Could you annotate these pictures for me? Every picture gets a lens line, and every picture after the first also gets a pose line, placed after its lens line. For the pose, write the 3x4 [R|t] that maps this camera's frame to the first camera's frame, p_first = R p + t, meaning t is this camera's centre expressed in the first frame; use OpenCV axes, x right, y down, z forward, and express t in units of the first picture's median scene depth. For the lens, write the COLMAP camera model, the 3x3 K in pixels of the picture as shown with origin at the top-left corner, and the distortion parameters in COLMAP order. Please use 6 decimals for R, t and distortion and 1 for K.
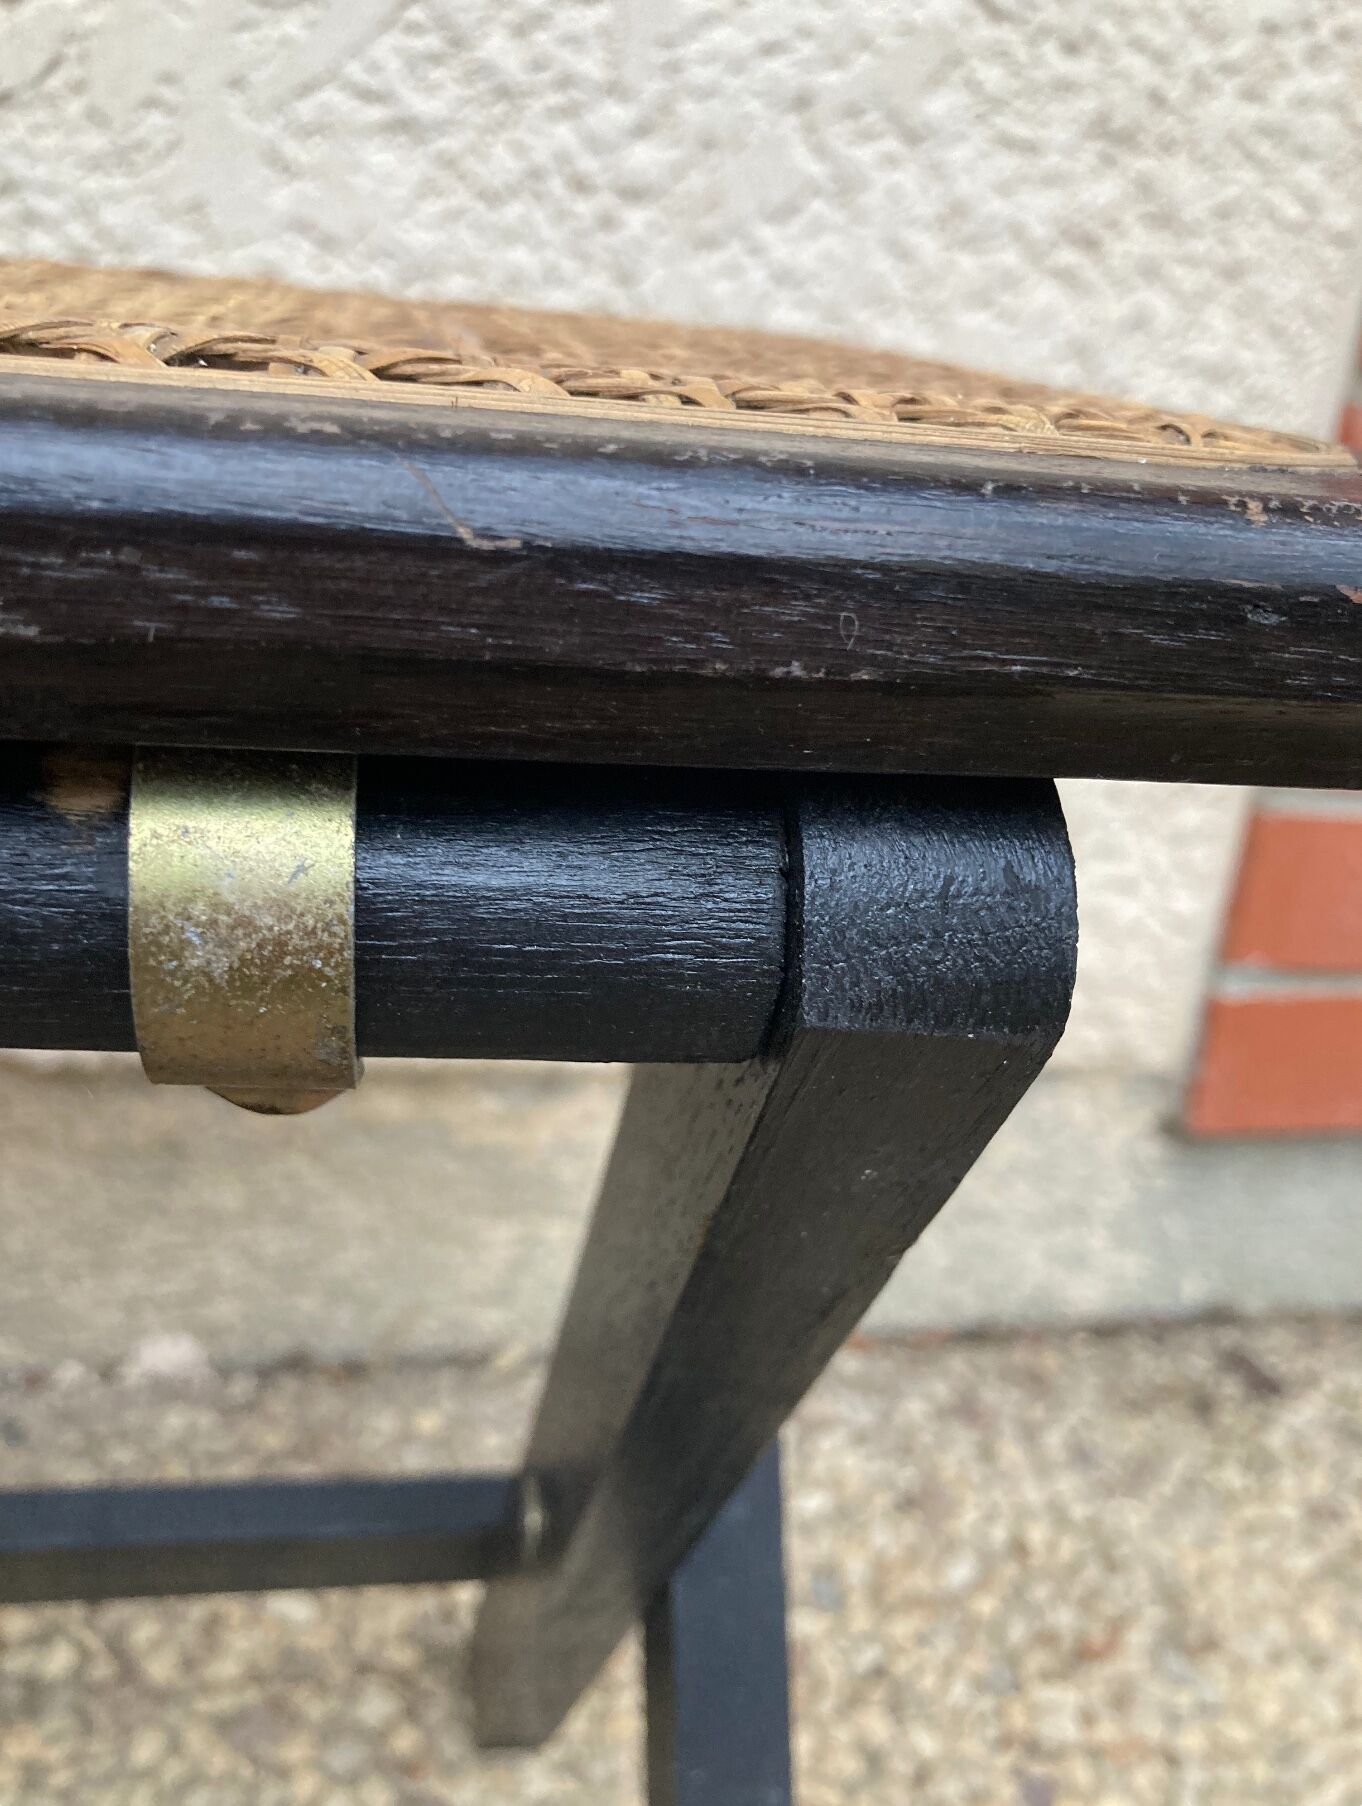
lens RADIAL K [[1552.4, 0, 672.2], [0, 1552.4, 890.9], [0, 0, 1]] dist [0.005416, 0.000455]
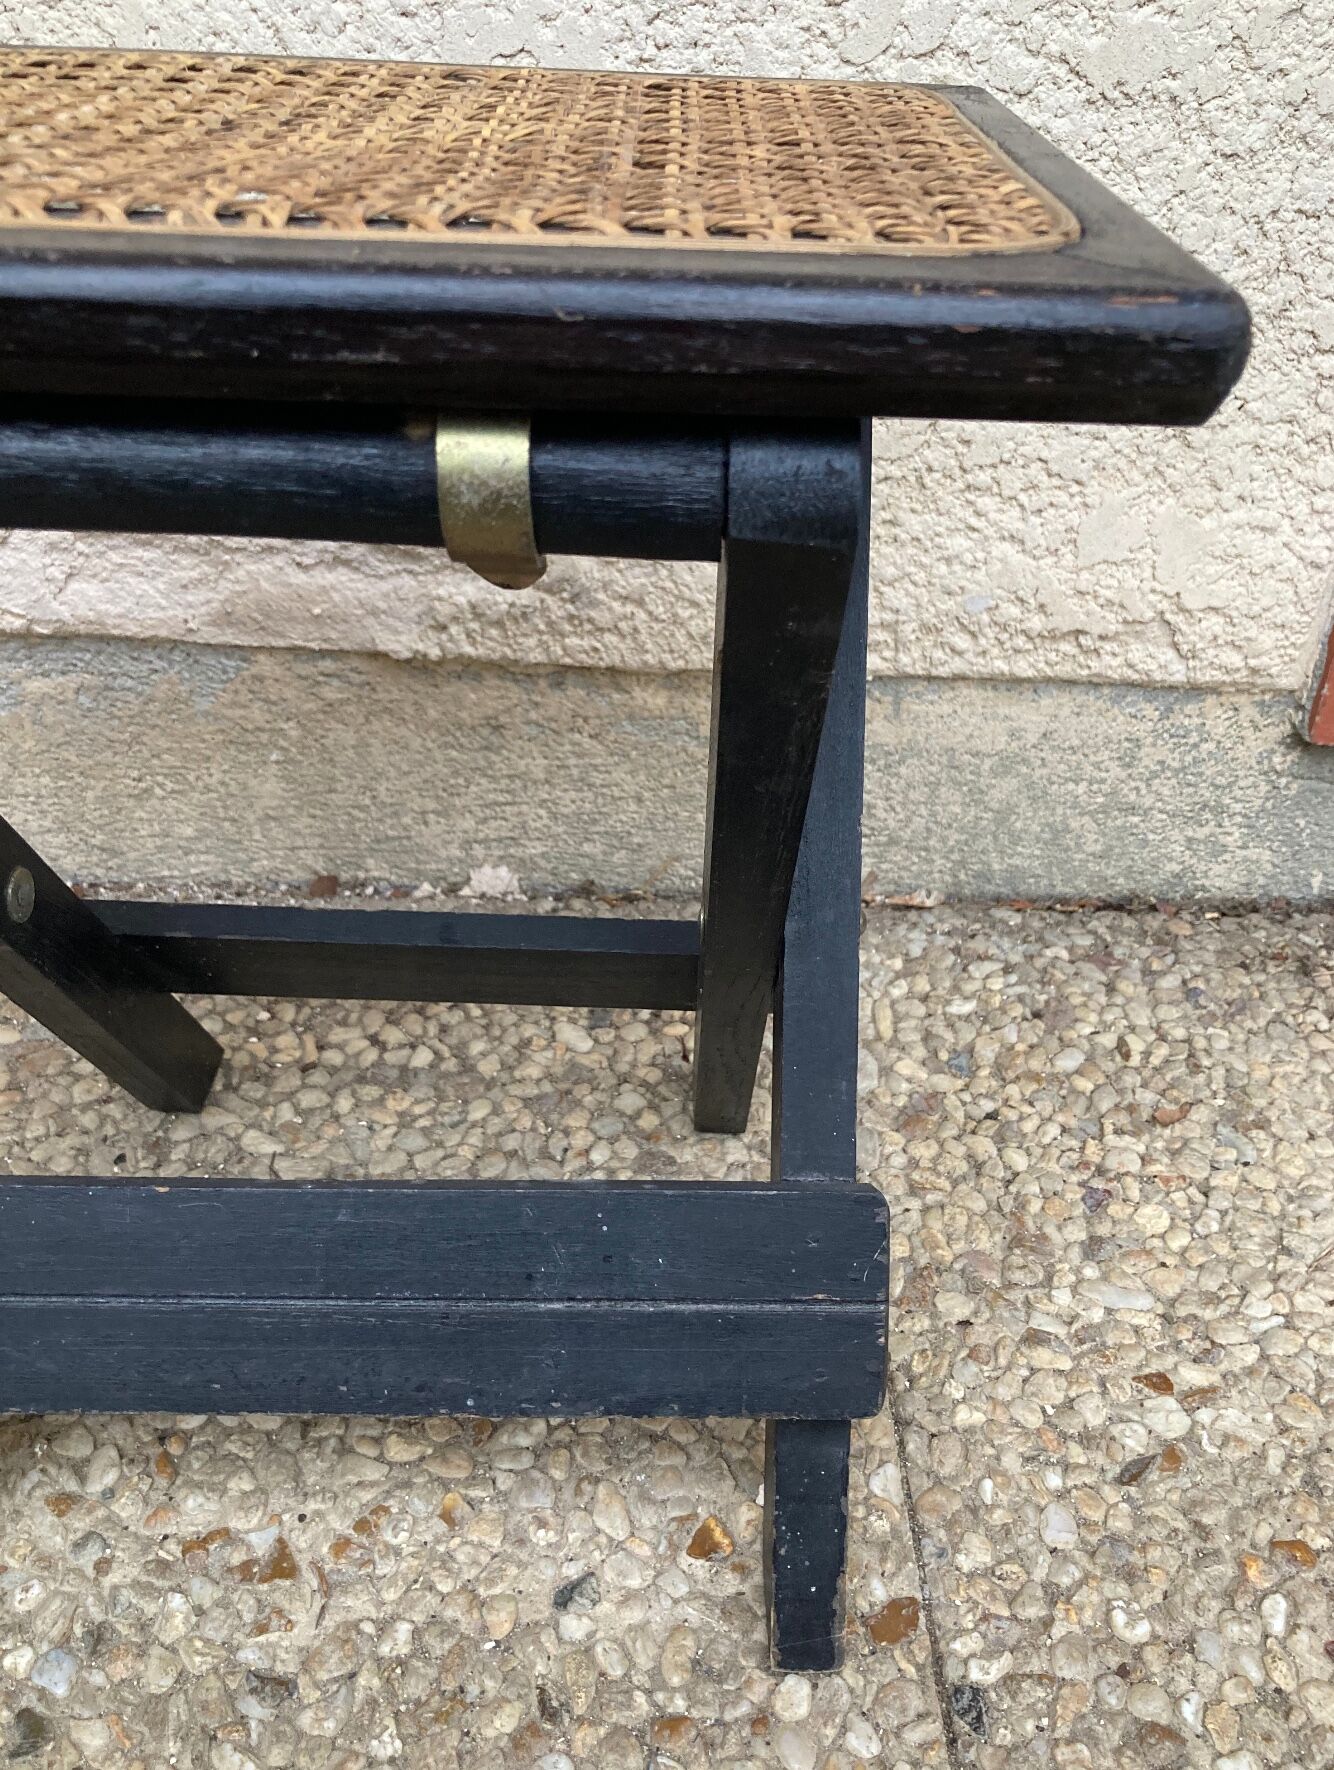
lens RADIAL K [[1521.5, 0, 692.9], [0, 1521.5, 897.2], [0, 0, 1]] dist [0.005416, 0.000455]
pose [[0.981811, 0.048909, -0.183454, 0.116333], [-0.008497, 0.976602, 0.214889, 0.031796], [0.189671, -0.209421, 0.959254, -0.305732]]
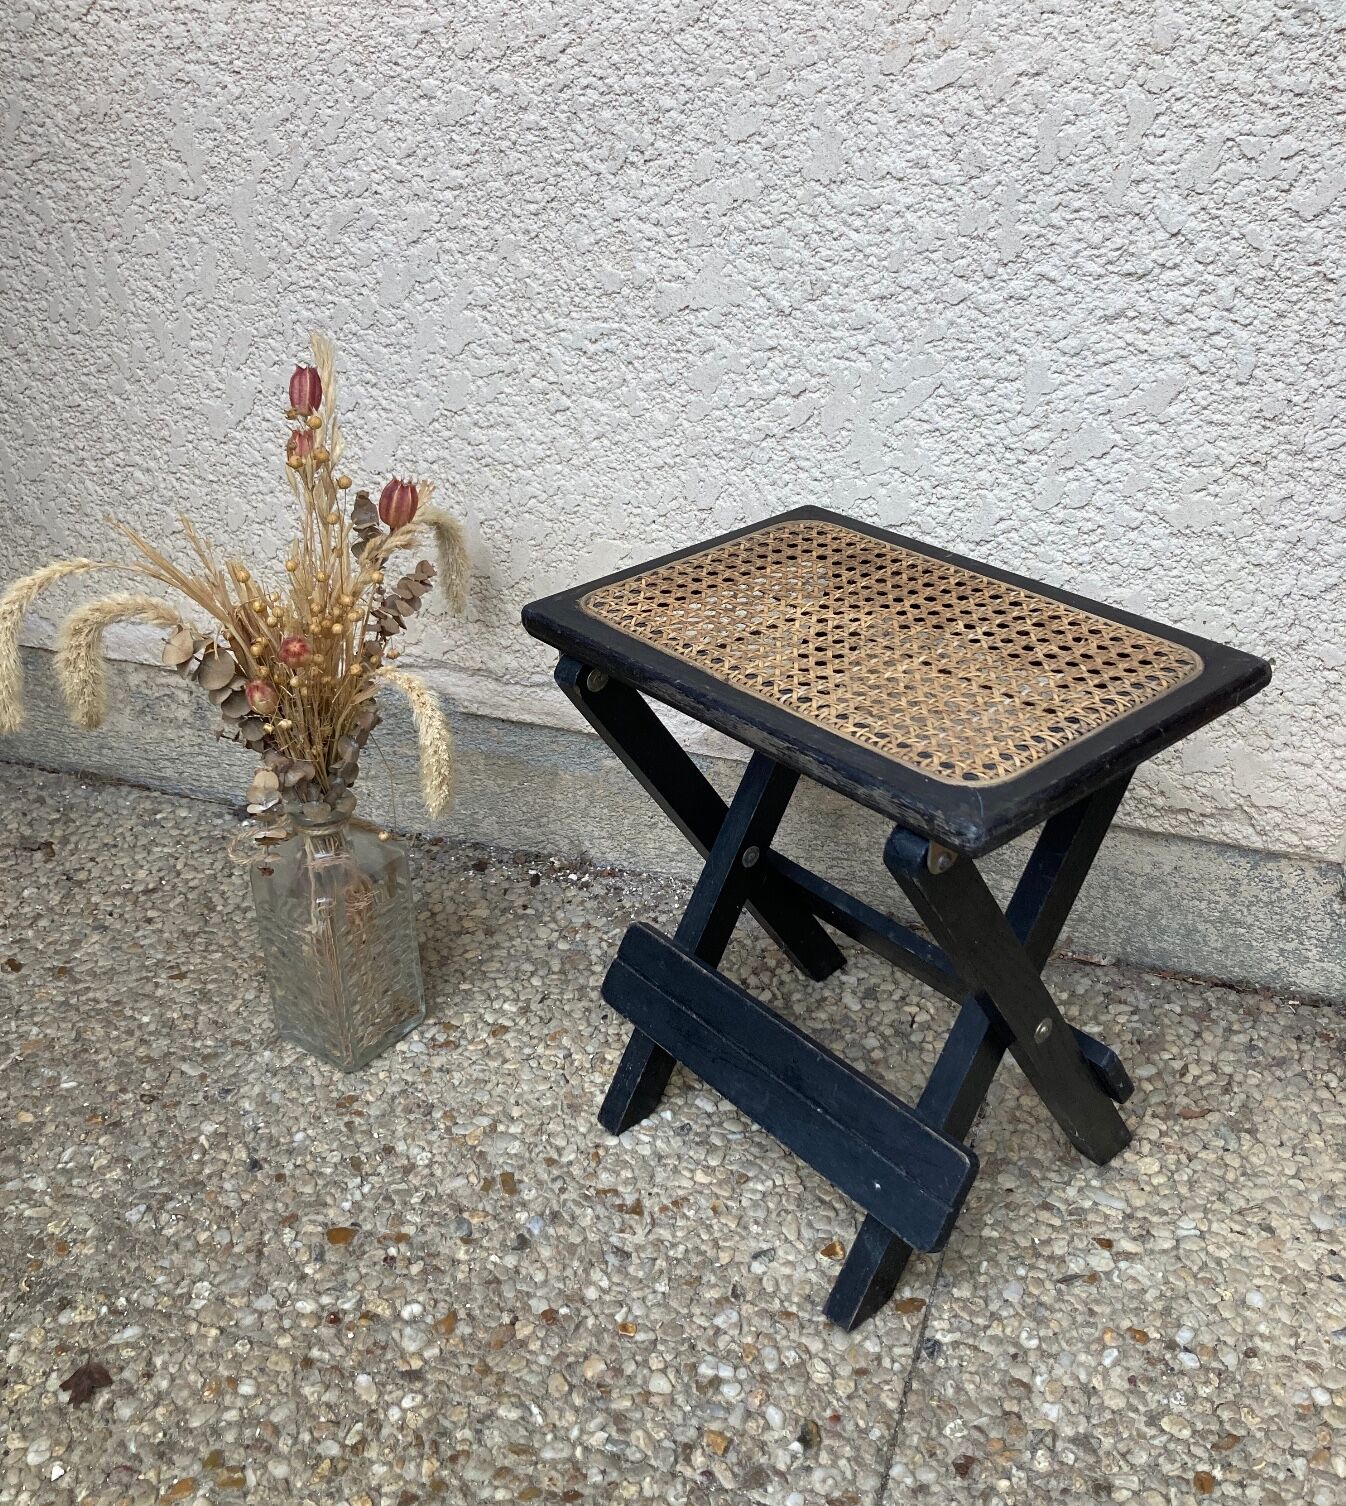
lens RADIAL K [[1521.1, 0, 683.3], [0, 1521.1, 667.8], [0, 0, 1]] dist [0.002658, 0.000000]
pose [[0.836870, 0.114676, -0.535255, 0.816345], [-0.083943, 0.993130, 0.081528, -0.266954], [0.540927, -0.023297, 0.840747, -1.254356]]
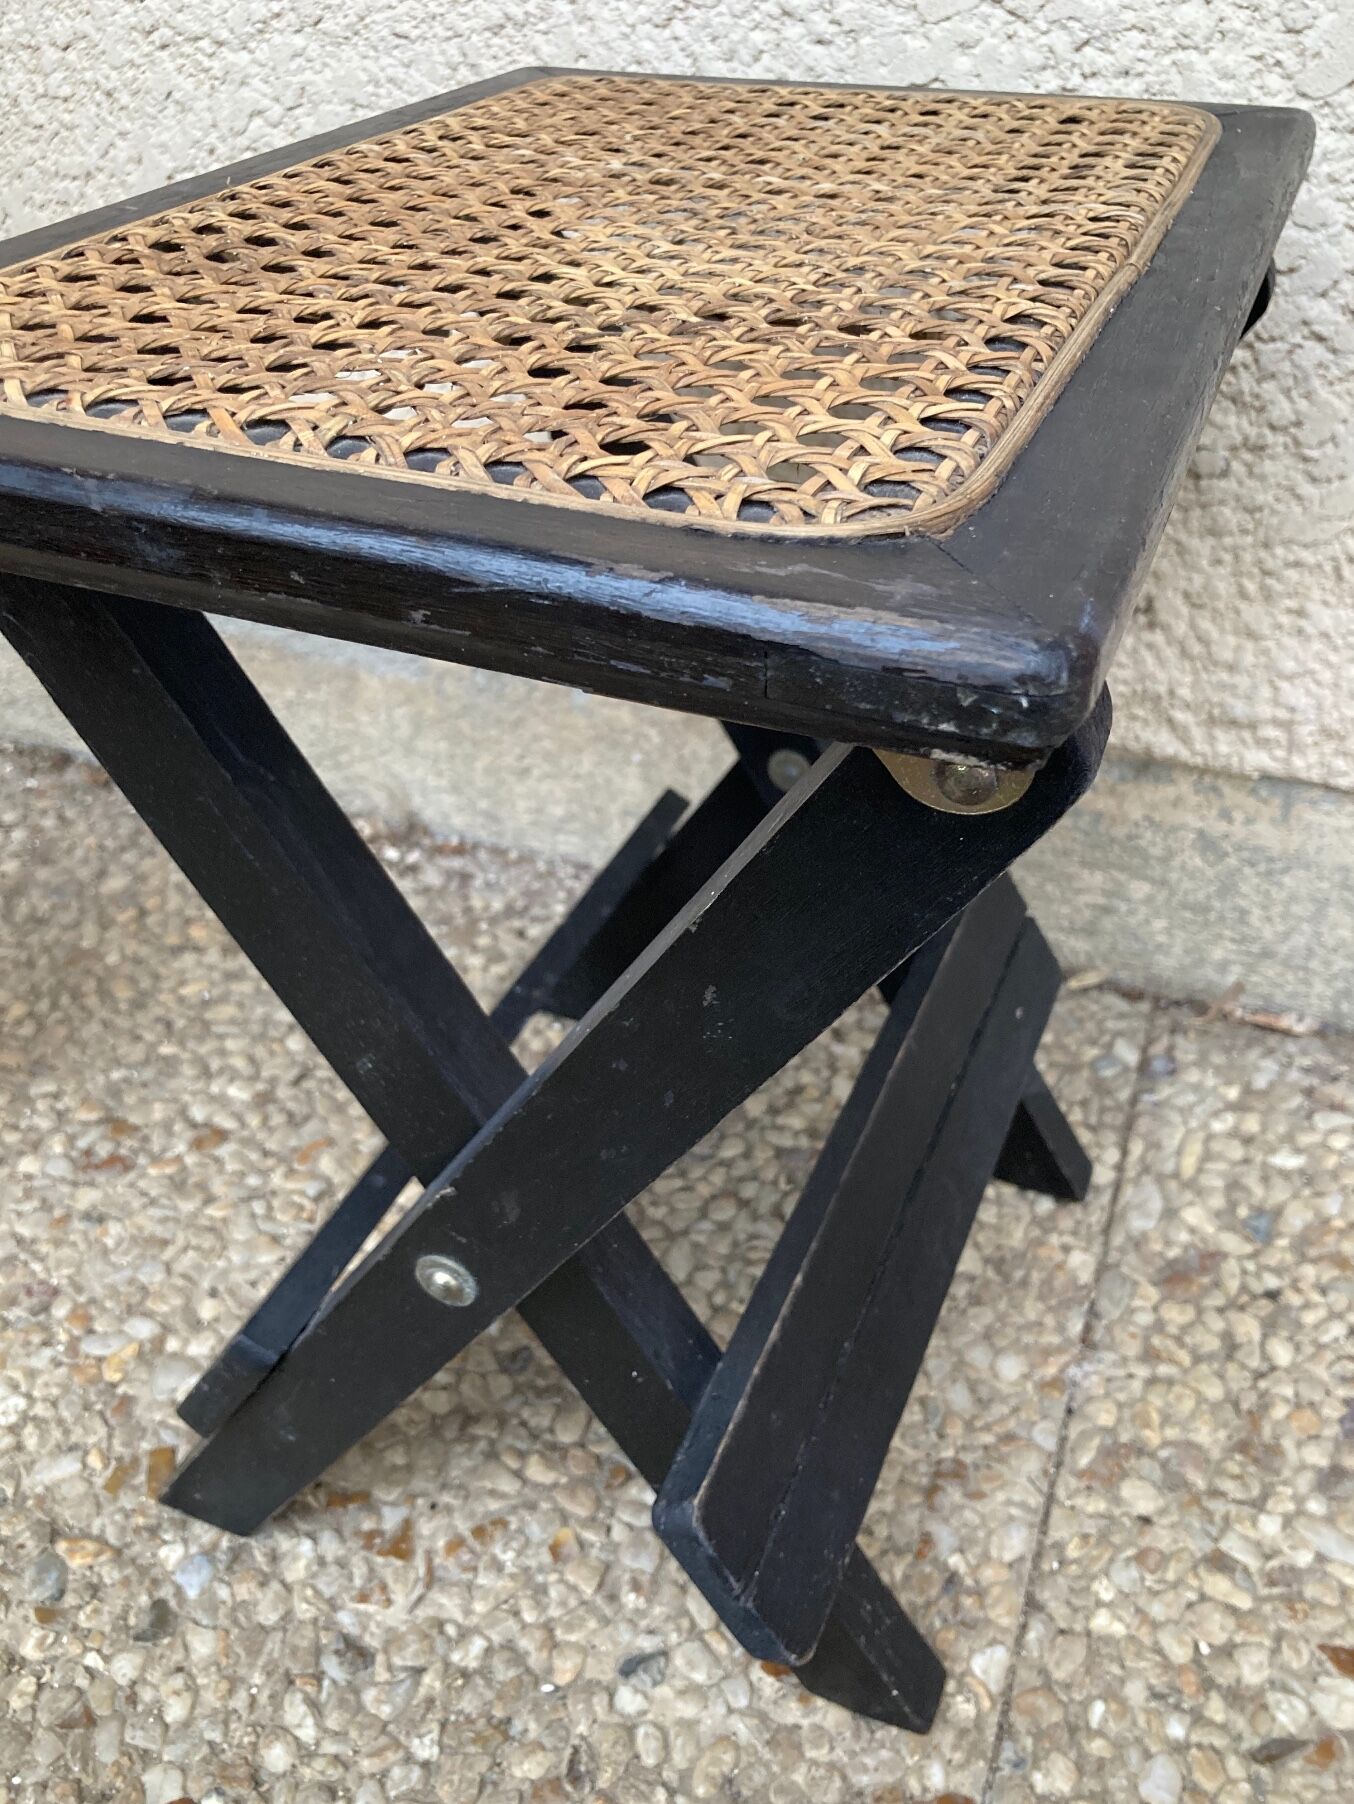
lens RADIAL K [[1541.9, 0, 693.1], [0, 1541.9, 917.0], [0, 0, 1]] dist [-0.013784, 0.025721]
pose [[0.832875, 0.241577, -0.497956, 0.299787], [-0.103103, 0.951685, 0.289249, -0.084160], [0.543773, -0.189567, 0.817542, -0.181829]]
